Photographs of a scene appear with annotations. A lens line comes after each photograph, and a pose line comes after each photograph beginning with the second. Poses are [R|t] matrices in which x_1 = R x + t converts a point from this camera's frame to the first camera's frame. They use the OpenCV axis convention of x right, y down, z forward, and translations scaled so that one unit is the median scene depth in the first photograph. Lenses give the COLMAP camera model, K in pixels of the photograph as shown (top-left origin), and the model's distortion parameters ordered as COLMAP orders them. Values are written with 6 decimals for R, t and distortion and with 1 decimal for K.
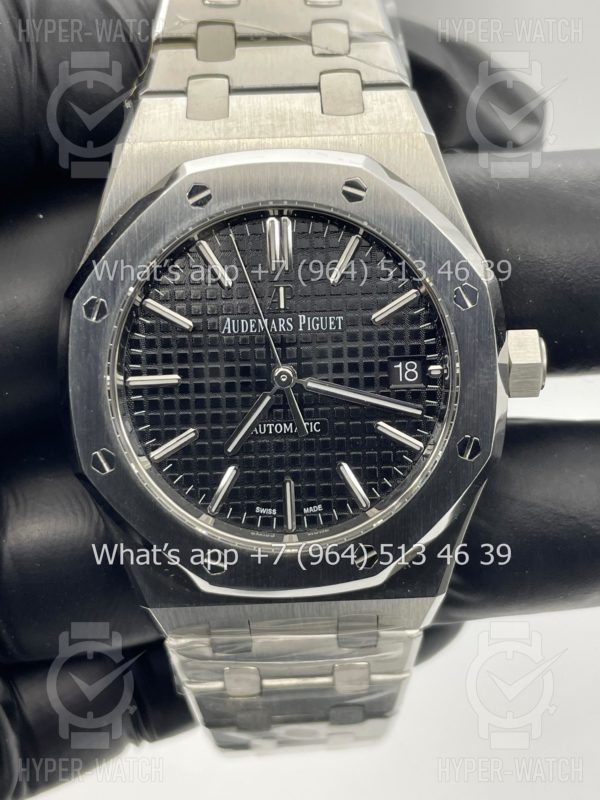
lens RADIAL K [[1275.8, 0, 300.0], [0, 1275.8, 400.0], [0, 0, 1]] dist [0.026267, 0.072081]
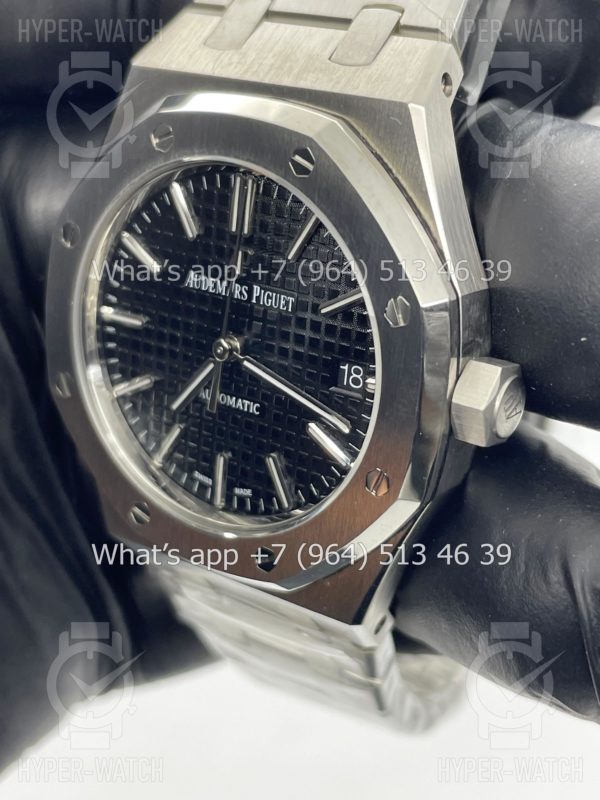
lens RADIAL K [[1275.8, 0, 300.0], [0, 1275.8, 400.0], [0, 0, 1]] dist [0.026267, 0.072081]
pose [[0.825866, 0.271470, -0.494215, 0.490138], [-0.184852, 0.958388, 0.217537, -0.189869], [0.532705, -0.088300, 0.841682, 0.252647]]
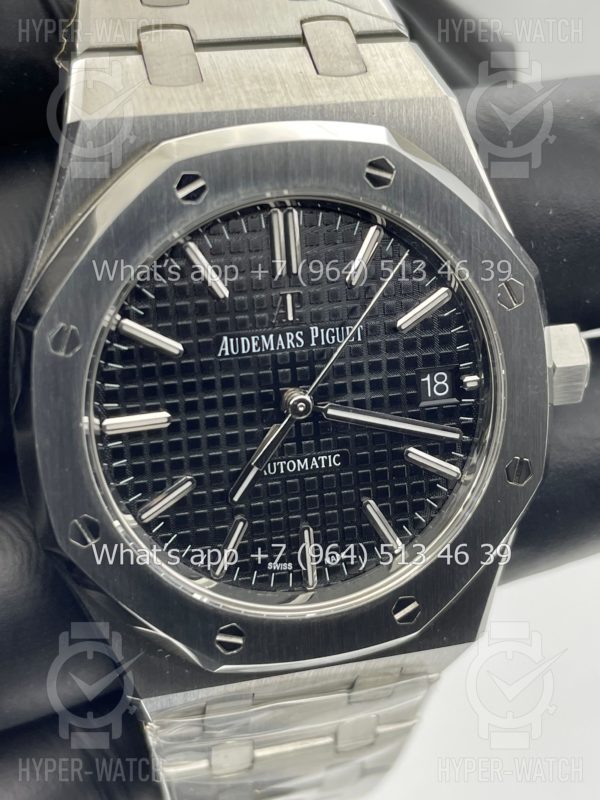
lens RADIAL K [[1275.8, 0, 300.0], [0, 1275.8, 400.0], [0, 0, 1]] dist [0.026267, 0.072081]
pose [[0.971108, -0.079431, 0.225032, -0.193080], [0.064144, 0.995159, 0.074458, -0.080910], [-0.229857, -0.057873, 0.971502, 0.208617]]
